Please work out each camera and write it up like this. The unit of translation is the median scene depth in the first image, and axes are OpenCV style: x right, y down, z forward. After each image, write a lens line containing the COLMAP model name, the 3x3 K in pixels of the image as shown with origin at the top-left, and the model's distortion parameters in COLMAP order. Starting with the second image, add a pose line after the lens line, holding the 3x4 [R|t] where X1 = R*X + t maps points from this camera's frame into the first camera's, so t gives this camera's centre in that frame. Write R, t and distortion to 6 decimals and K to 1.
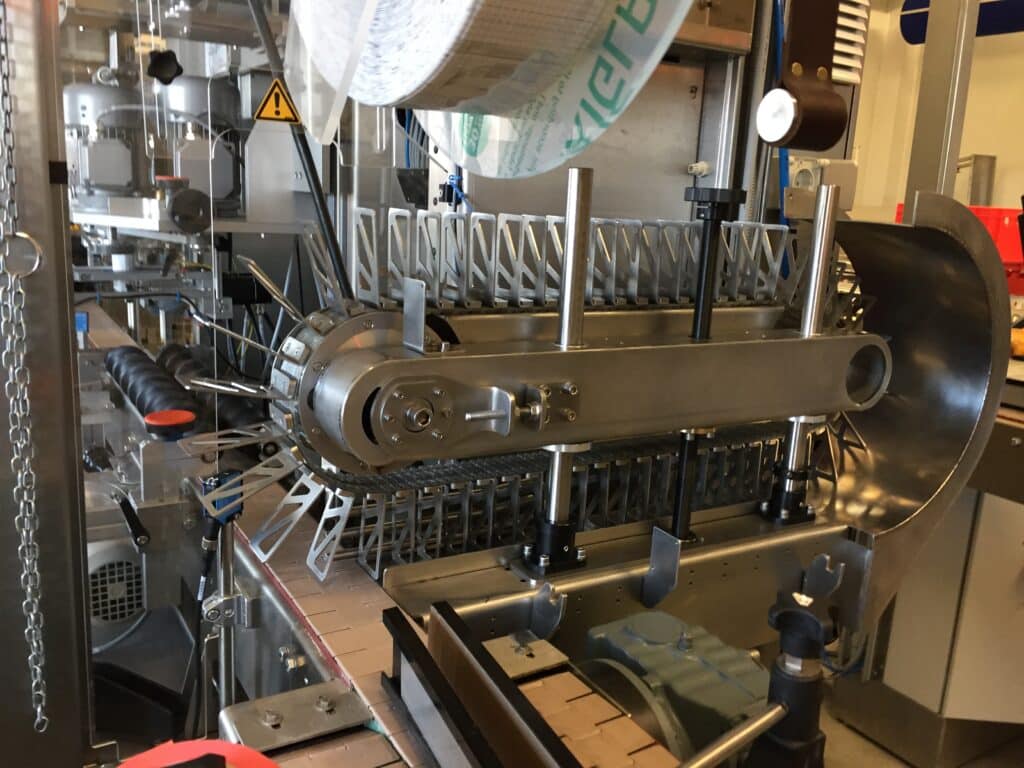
lens RADIAL K [[876.7, 0, 512.0], [0, 876.7, 384.0], [0, 0, 1]] dist [0.096231, -0.172322]
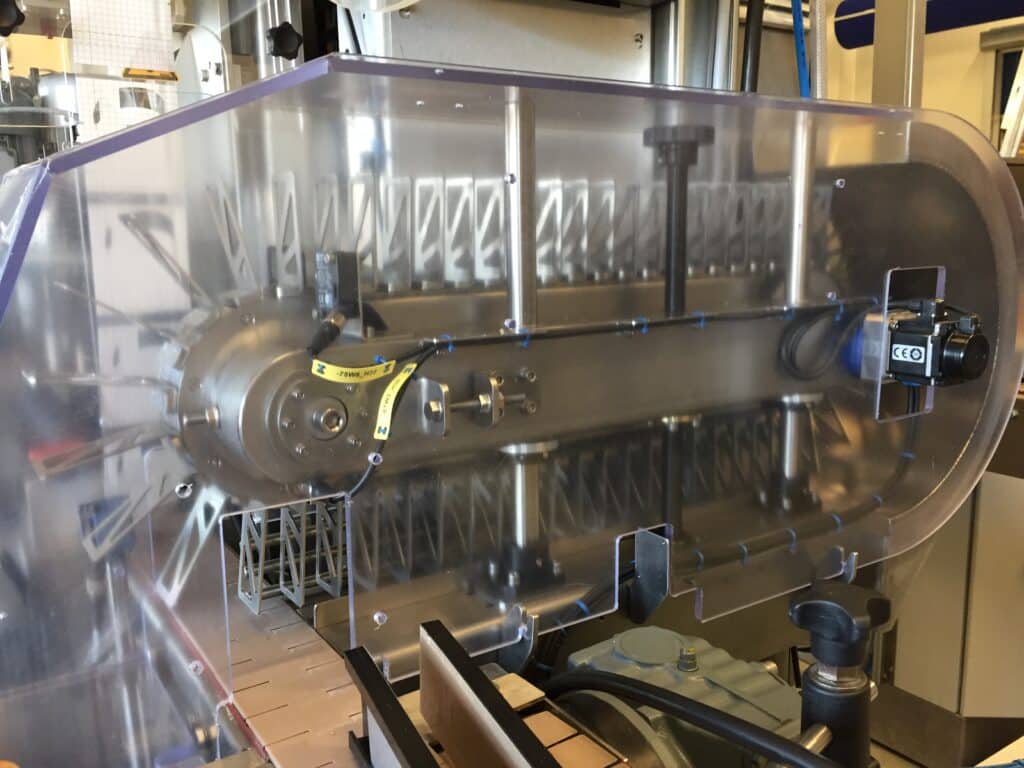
lens RADIAL K [[842.1, 0, 516.8], [0, 842.1, 399.8], [0, 0, 1]] dist [0.032162, -0.005413]
pose [[0.996091, -0.087048, 0.015010, 0.043196], [0.087519, 0.995575, -0.034225, 0.057858], [-0.011965, 0.035405, 0.999301, 0.188466]]
